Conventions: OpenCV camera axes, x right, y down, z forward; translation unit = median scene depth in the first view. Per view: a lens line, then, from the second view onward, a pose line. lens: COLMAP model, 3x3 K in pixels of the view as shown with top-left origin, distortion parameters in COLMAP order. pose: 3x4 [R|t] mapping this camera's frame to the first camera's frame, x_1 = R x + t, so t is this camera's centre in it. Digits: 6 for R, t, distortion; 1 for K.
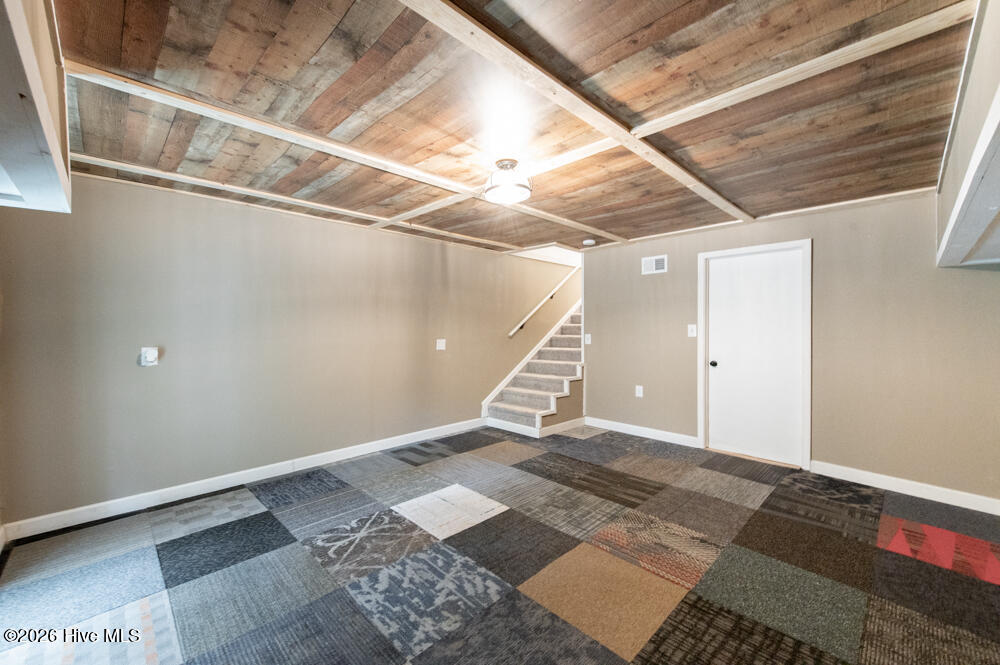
lens RADIAL K [[401.7, 0, 497.9], [0, 401.7, 342.5], [0, 0, 1]] dist [0.015508, -0.000233]
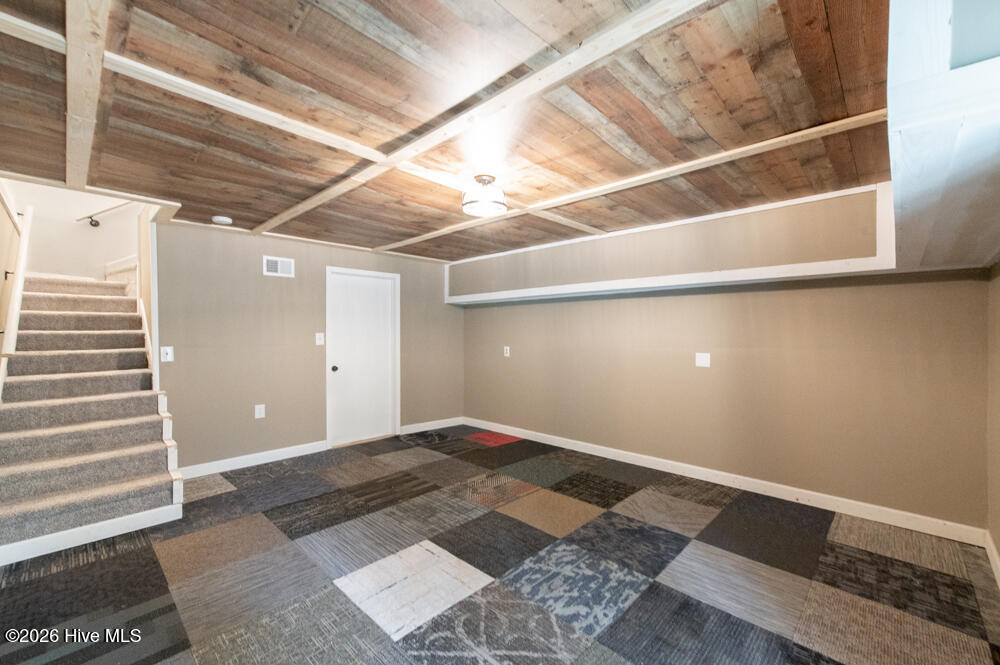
lens RADIAL K [[403.6, 0, 507.5], [0, 403.6, 344.8], [0, 0, 1]] dist [0.021037, -0.000121]
pose [[-0.036170, -0.029461, 0.998911, -0.881064], [0.038338, 0.998789, 0.030845, -0.042658], [-0.998610, 0.039412, -0.034997, 0.853382]]
